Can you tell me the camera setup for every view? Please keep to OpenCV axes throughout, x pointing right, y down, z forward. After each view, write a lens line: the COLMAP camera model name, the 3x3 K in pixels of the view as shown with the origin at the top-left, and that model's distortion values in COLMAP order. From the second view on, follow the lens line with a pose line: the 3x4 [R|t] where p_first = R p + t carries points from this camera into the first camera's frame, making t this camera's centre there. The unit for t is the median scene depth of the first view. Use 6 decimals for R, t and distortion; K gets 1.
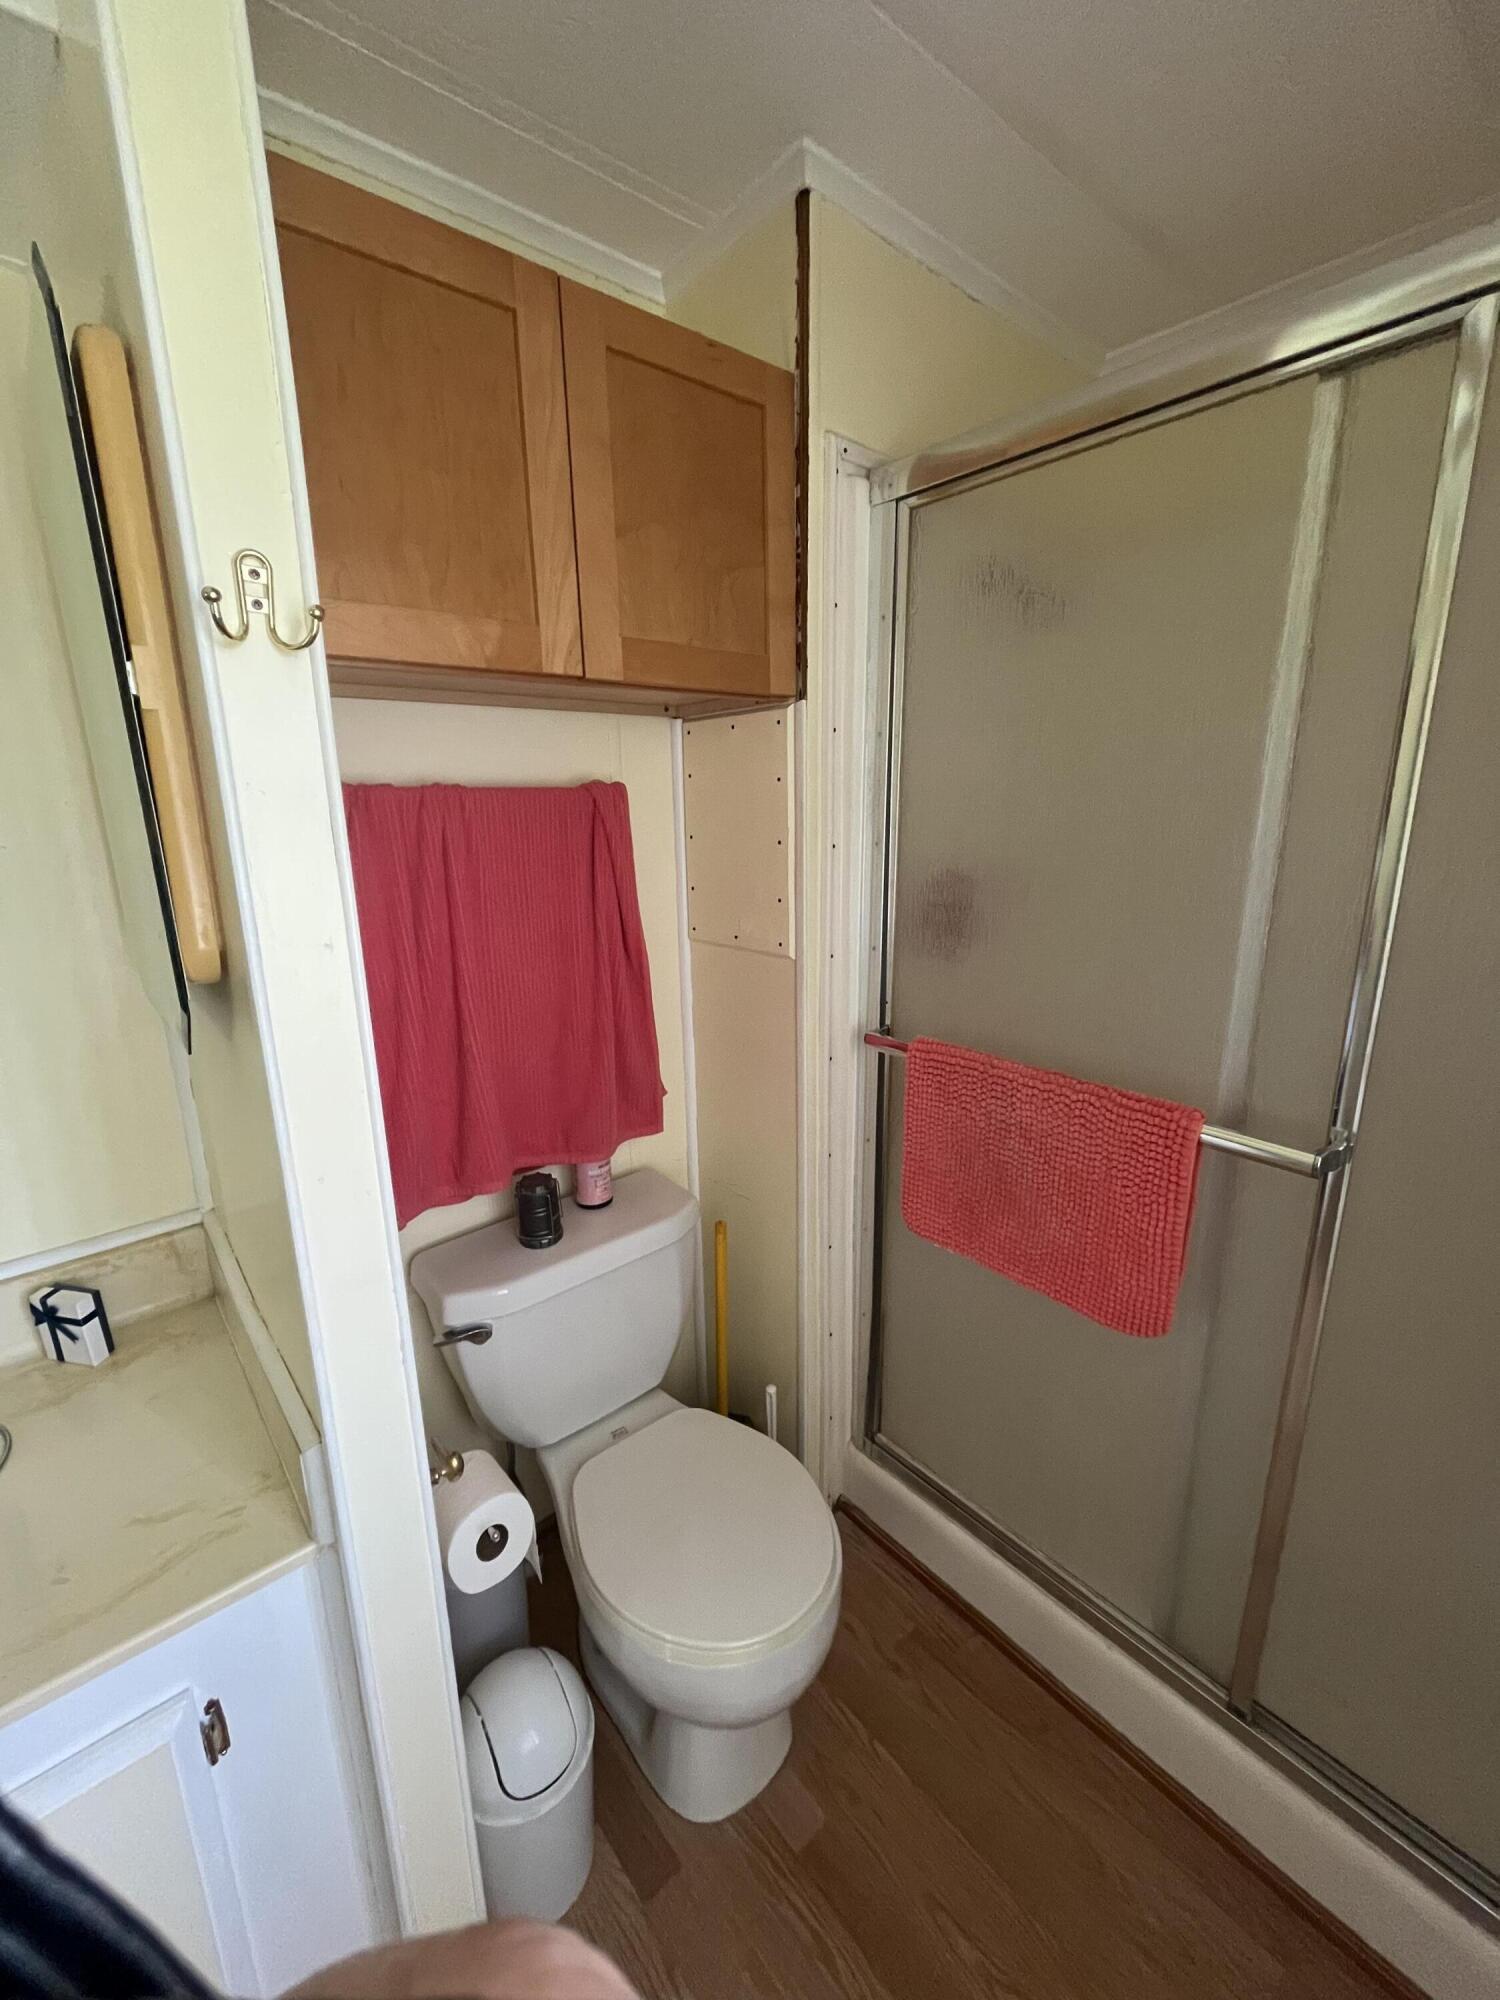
lens RADIAL K [[818.7, 0, 750.0], [0, 818.7, 1000.0], [0, 0, 1]] dist [-0.000660, -0.000040]
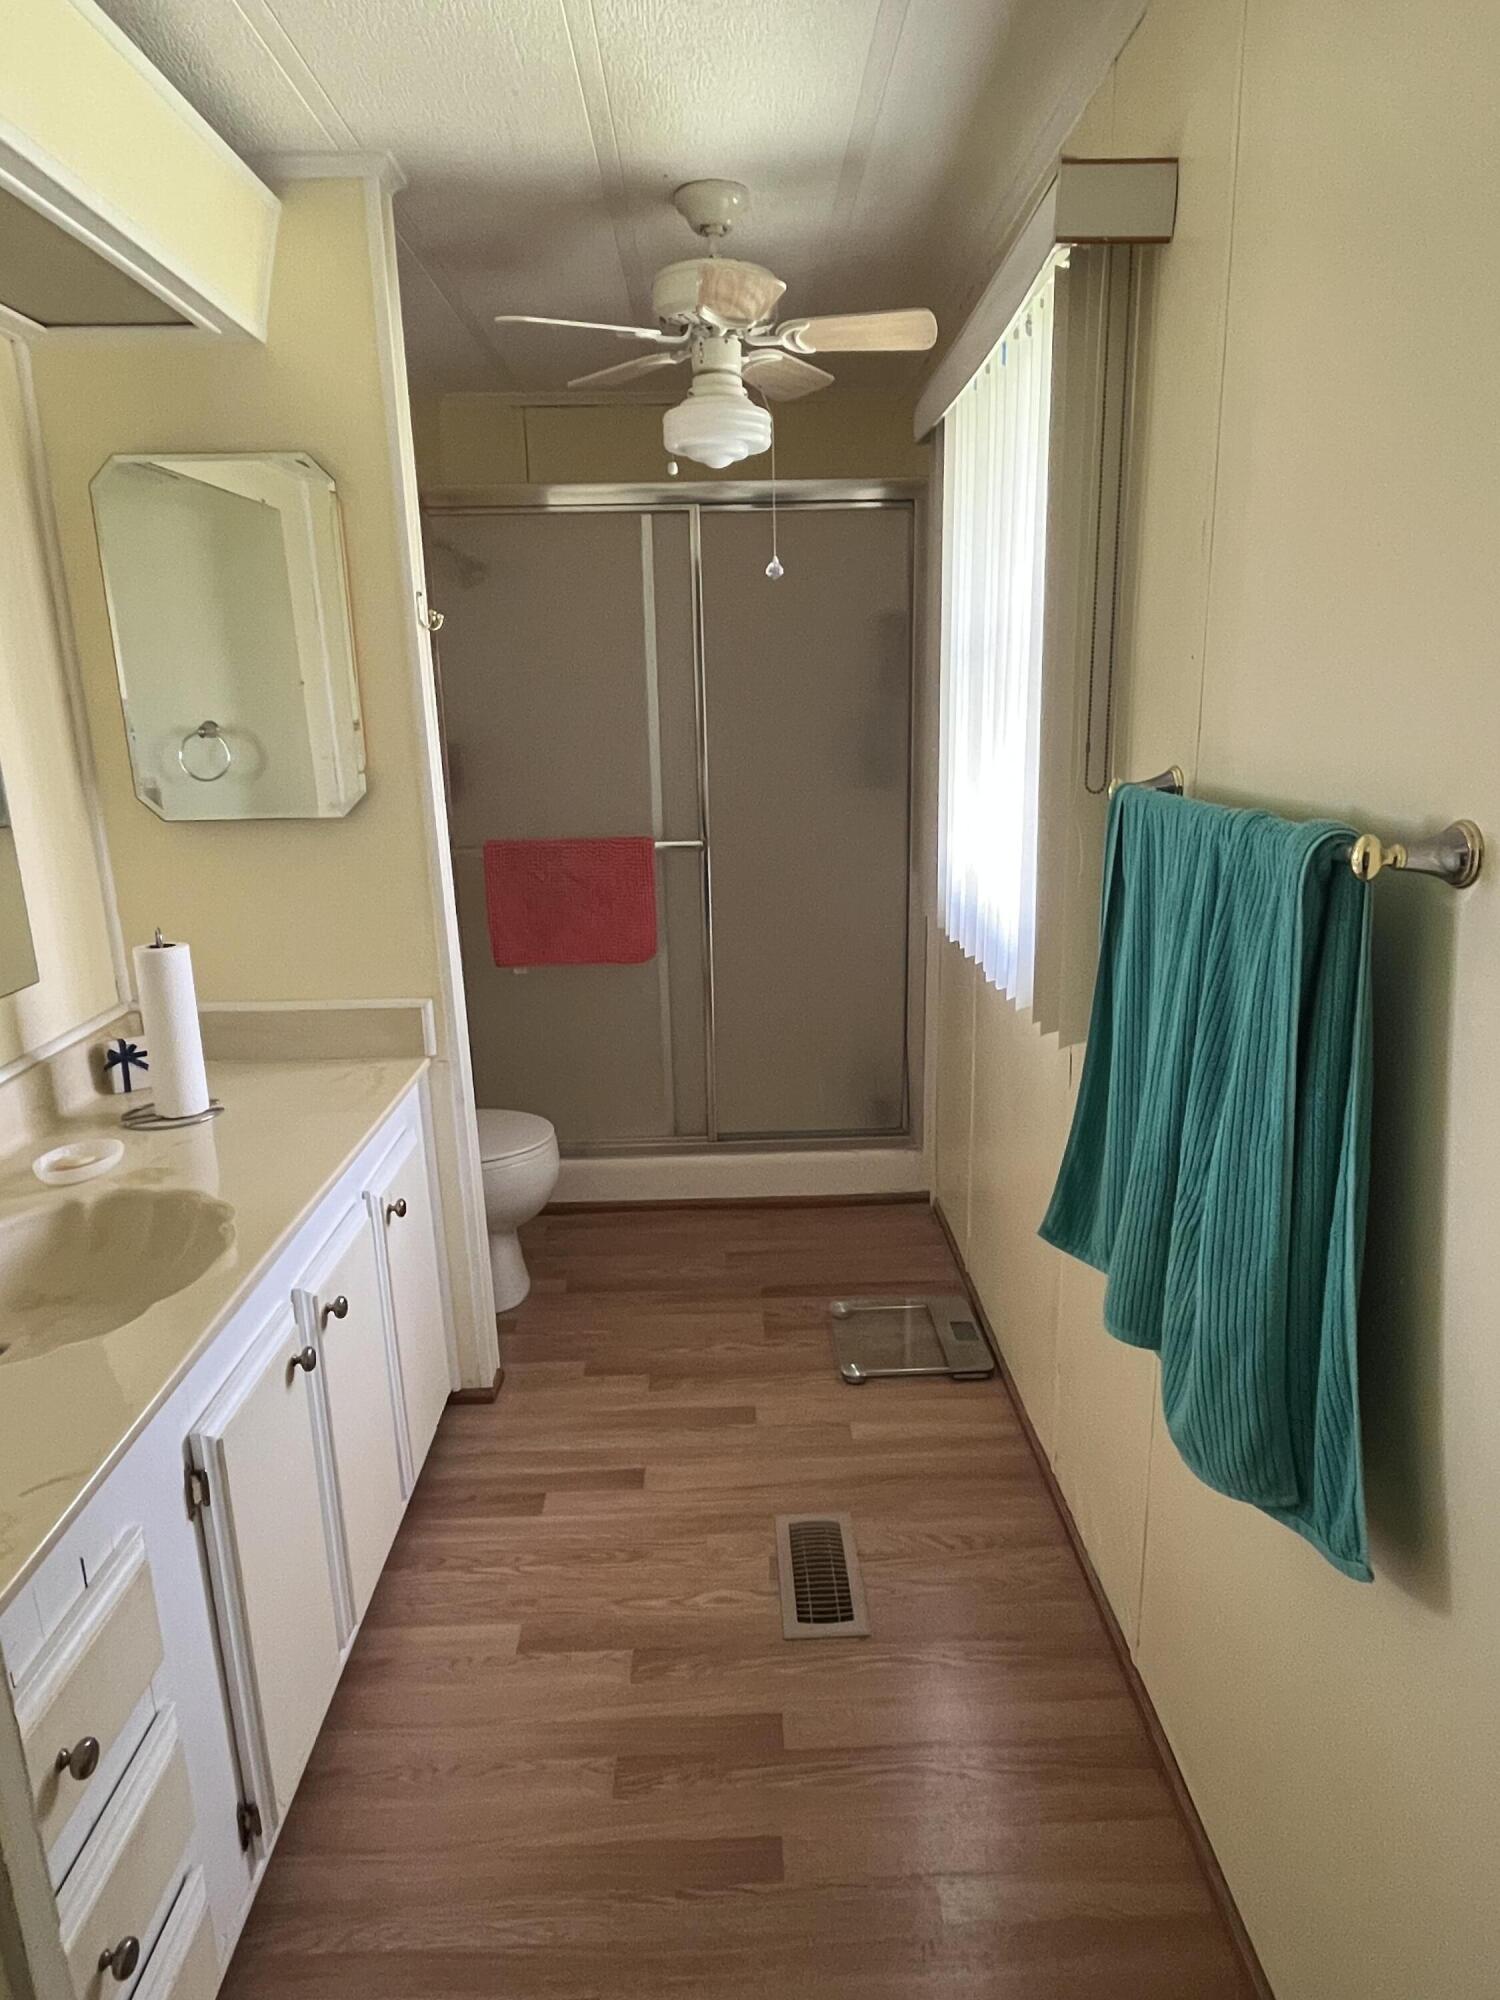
lens RADIAL K [[1201.6, 0, 750.0], [0, 1201.6, 1000.0], [0, 0, 1]] dist [-0.000127, 0.000071]
pose [[0.628366, -0.197840, 0.752340, -1.696743], [0.201712, 0.975480, 0.088046, 0.321700], [-0.751311, 0.096431, 0.652865, -1.173309]]
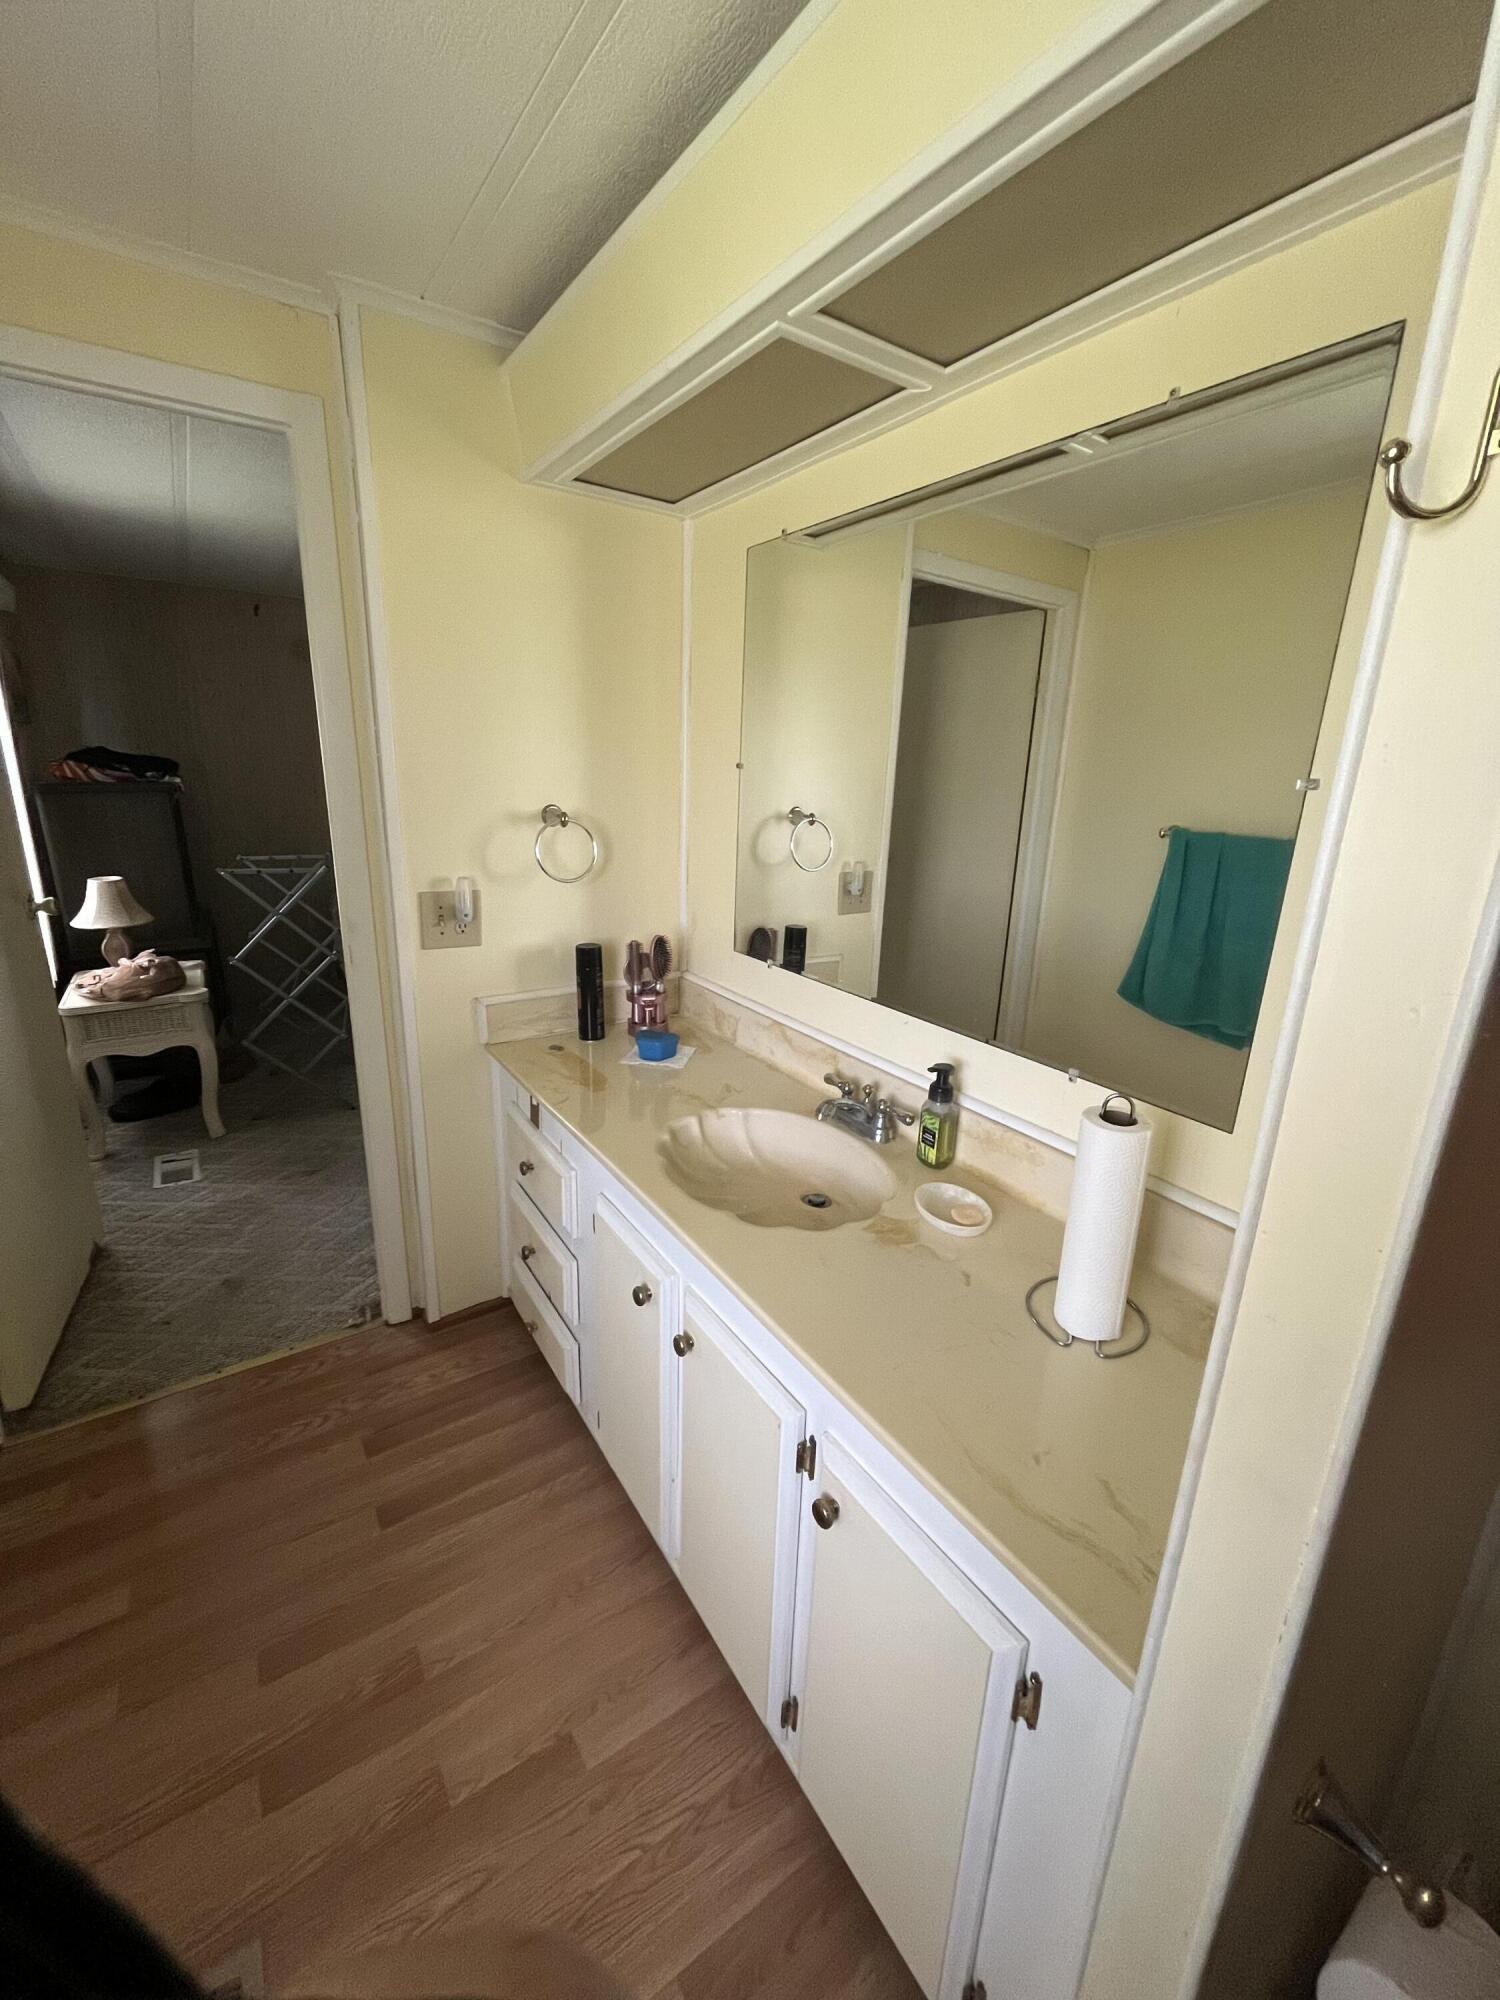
lens RADIAL K [[824.1, 0, 750.0], [0, 824.1, 1000.0], [0, 0, 1]] dist [0.065662, 0.000048]
pose [[-0.099225, 0.276917, -0.955757, 2.465974], [-0.271388, 0.916553, 0.293733, -0.680994], [0.957342, 0.288527, -0.015793, 2.145838]]
